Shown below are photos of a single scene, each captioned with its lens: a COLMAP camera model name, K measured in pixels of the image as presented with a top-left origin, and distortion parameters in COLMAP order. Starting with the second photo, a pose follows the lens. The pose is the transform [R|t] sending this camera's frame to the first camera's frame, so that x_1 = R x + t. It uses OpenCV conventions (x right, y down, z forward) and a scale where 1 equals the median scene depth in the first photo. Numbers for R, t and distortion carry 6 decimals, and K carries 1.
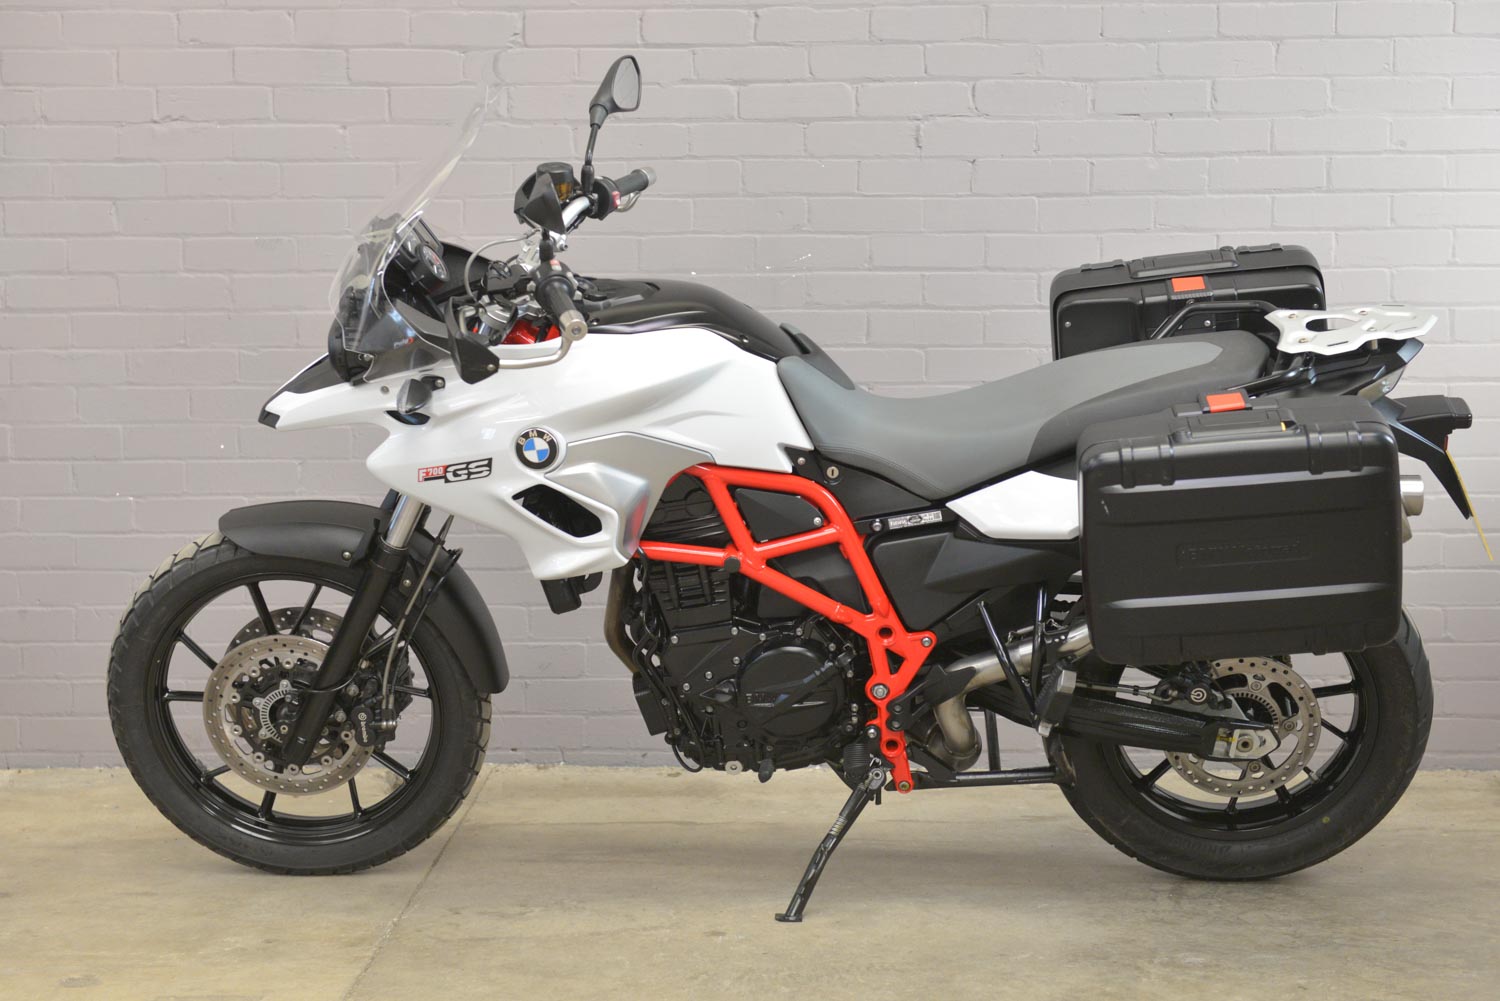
lens RADIAL K [[2971.8, 0, 763.6], [0, 2971.8, 492.5], [0, 0, 1]] dist [0.136671, -0.333208]
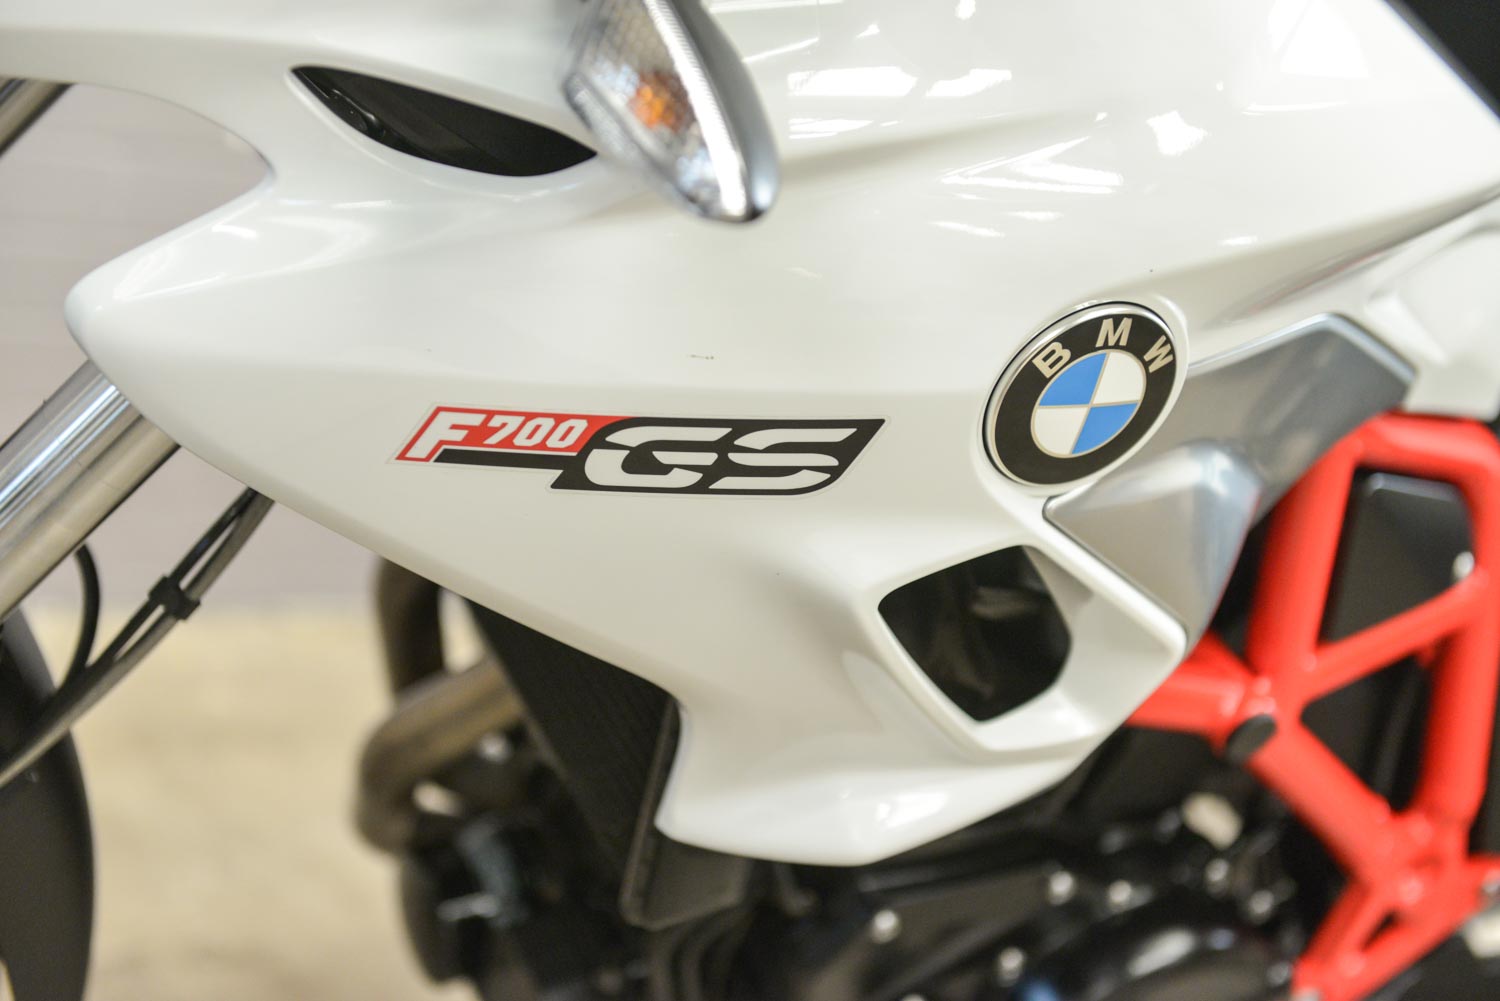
lens RADIAL K [[3019.4, 0, 749.2], [0, 3019.4, 522.5], [0, 0, 1]] dist [0.172448, -0.210758]
pose [[0.767524, 0.003253, 0.641012, -0.218133], [-0.201021, 0.950766, 0.235871, -0.048735], [-0.608684, -0.309894, 0.730390, 0.829843]]
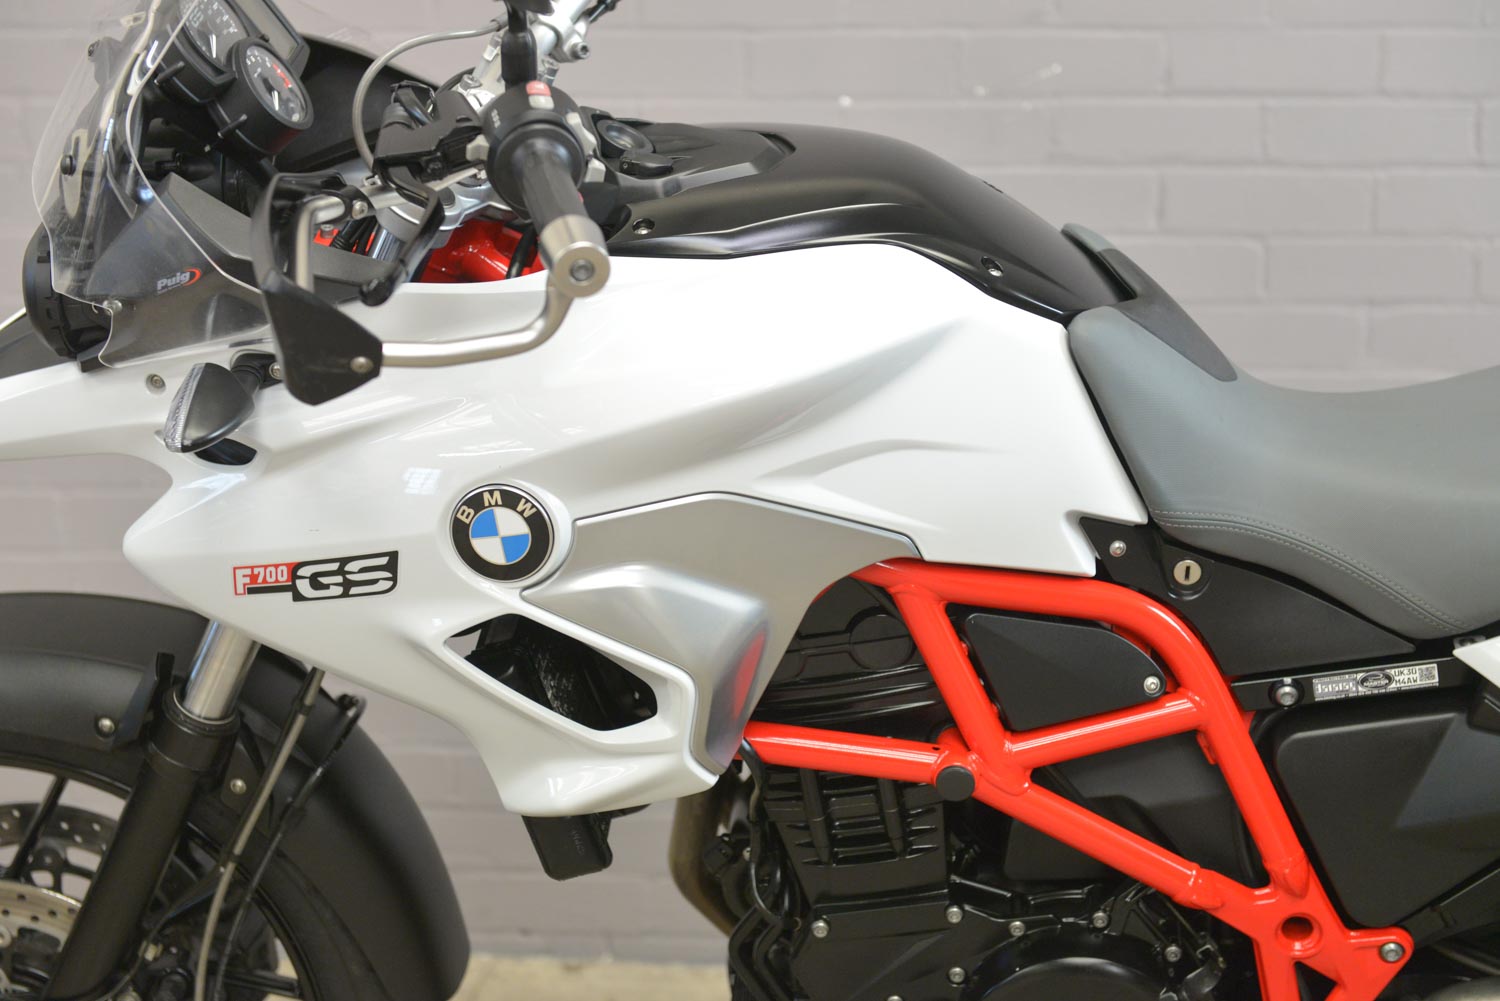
lens RADIAL K [[3075.4, 0, 750.0], [0, 3075.4, 500.5], [0, 0, 1]] dist [0.144537, -0.483369]
pose [[0.999139, 0.010062, -0.040246, -0.022800], [-0.007597, 0.998113, 0.060934, -0.044429], [0.040783, -0.060576, 0.997330, 0.546575]]
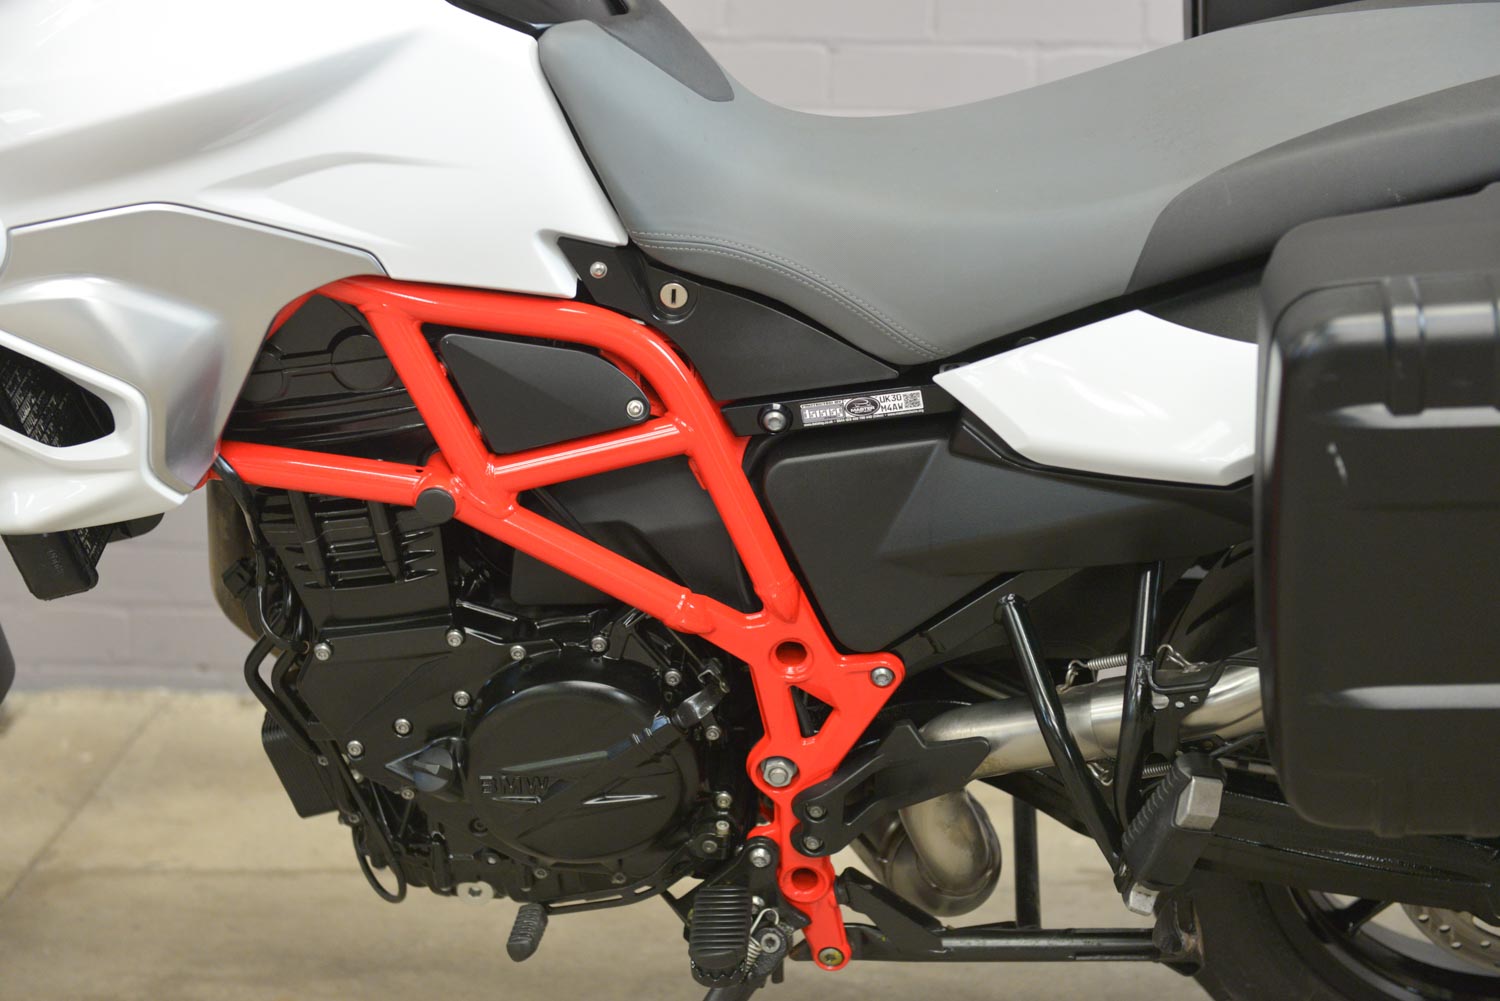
lens RADIAL K [[3019.4, 0, 749.2], [0, 3019.4, 522.5], [0, 0, 1]] dist [0.172448, -0.210758]
pose [[0.999556, 0.023206, -0.018664, 0.043259], [-0.020291, 0.989437, 0.143535, -0.037471], [0.021798, -0.143093, 0.989469, 0.560726]]
